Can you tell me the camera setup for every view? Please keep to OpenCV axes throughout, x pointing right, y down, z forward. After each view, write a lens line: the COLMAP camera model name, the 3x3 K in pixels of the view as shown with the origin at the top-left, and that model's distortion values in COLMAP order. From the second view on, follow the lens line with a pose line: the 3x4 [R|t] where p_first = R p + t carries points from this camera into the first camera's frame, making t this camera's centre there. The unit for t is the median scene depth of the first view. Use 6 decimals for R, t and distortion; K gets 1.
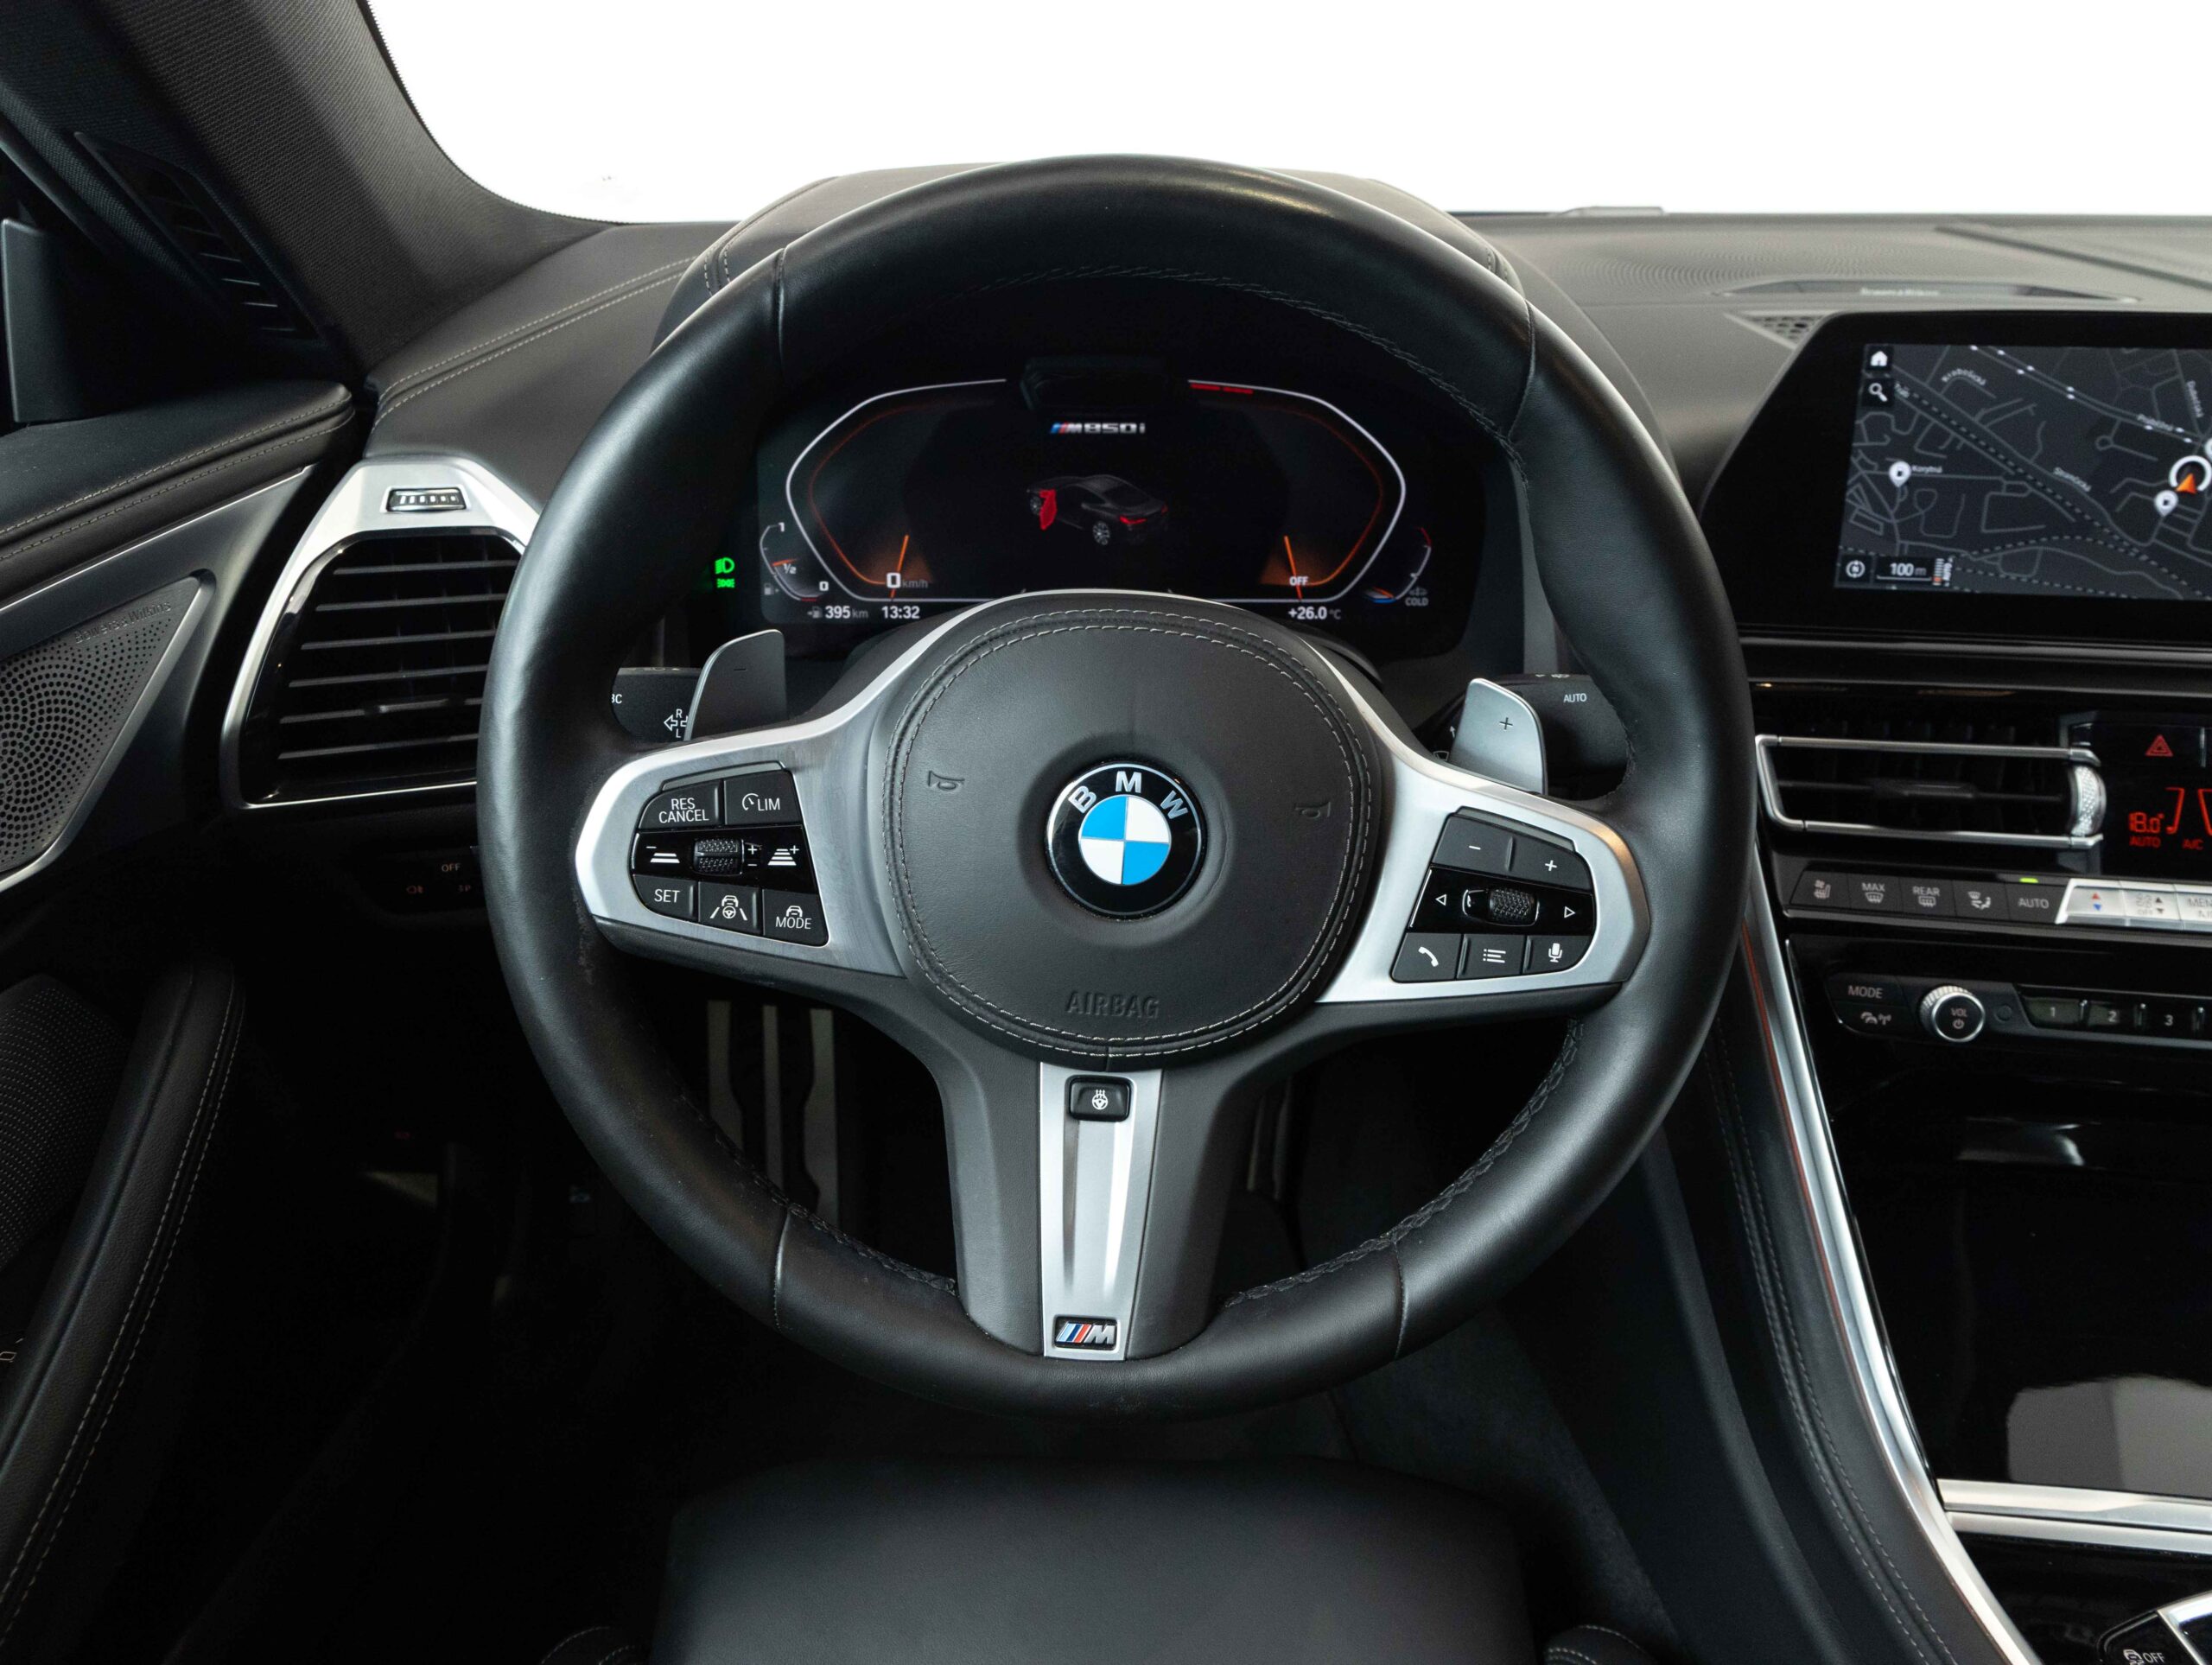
lens RADIAL K [[1500.7, 0, 1113.5], [0, 1500.7, 825.7], [0, 0, 1]] dist [-0.000817, 0.003848]
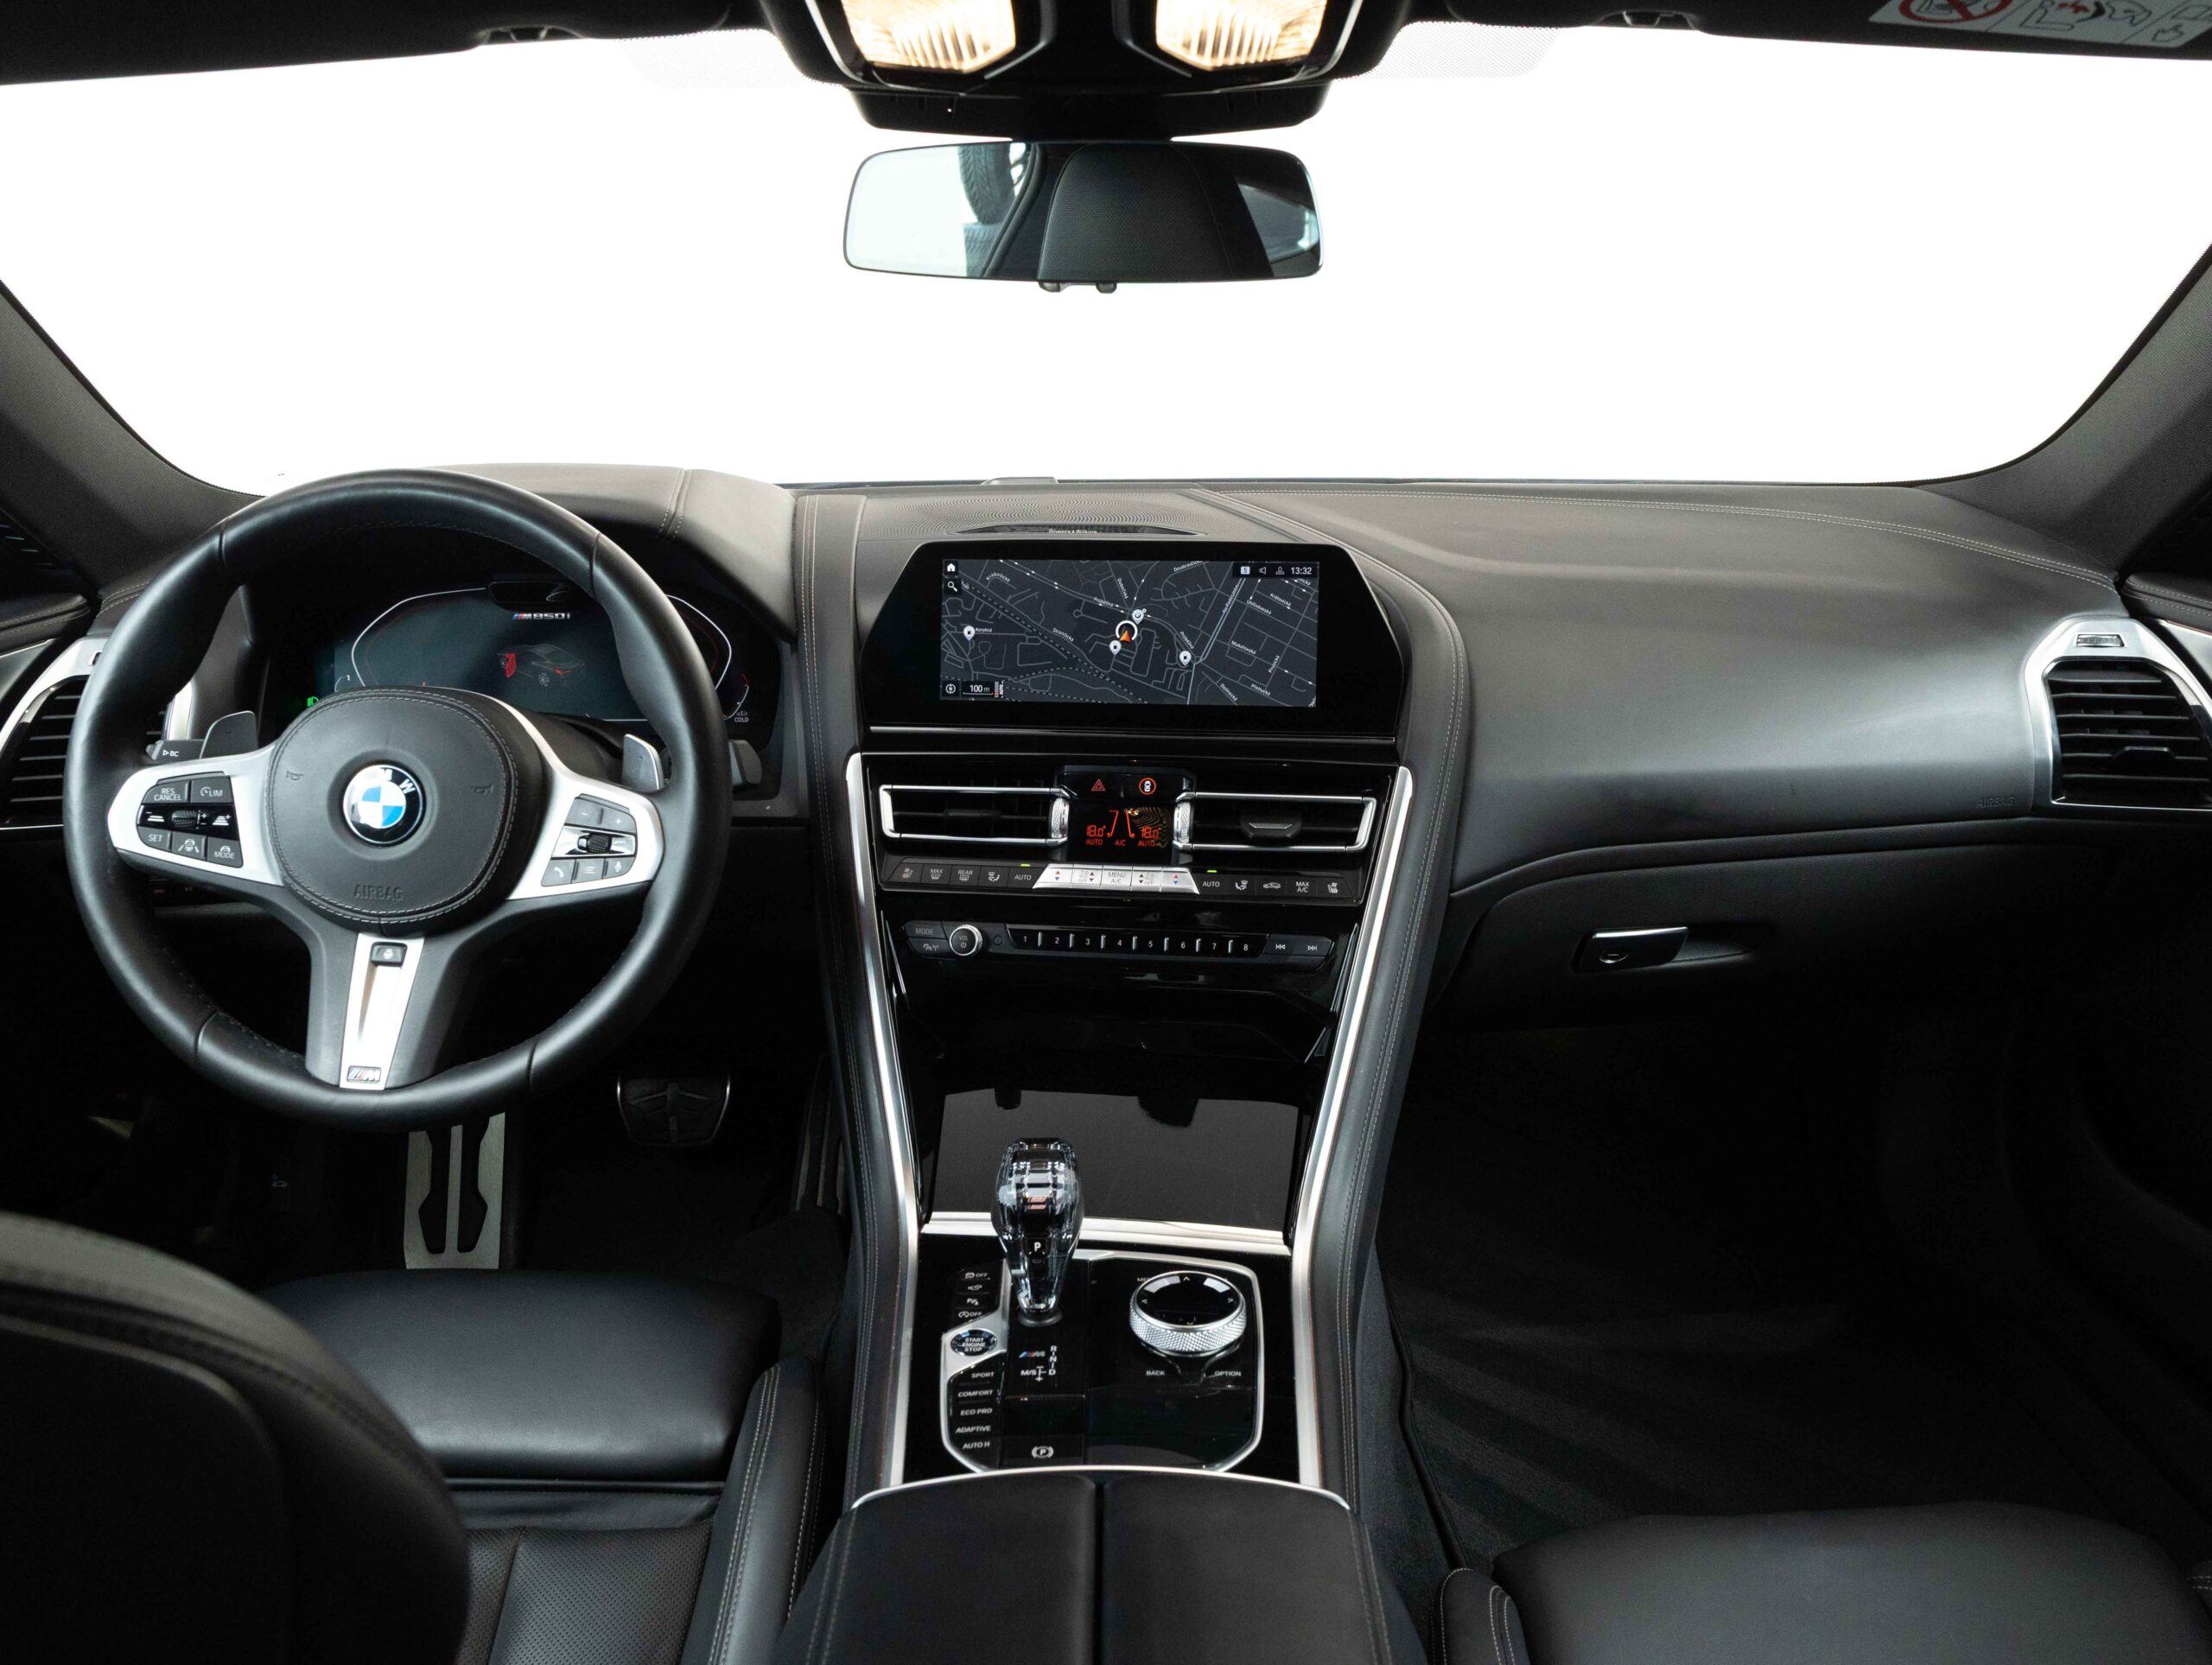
lens RADIAL K [[1516.9, 0, 1106.0], [0, 1516.9, 832.5], [0, 0, 1]] dist [-0.039344, -0.000055]
pose [[0.999967, -0.007994, 0.001573, 0.688714], [0.008140, 0.988288, -0.152381, 0.255835], [-0.000336, 0.152389, 0.988321, -0.671411]]
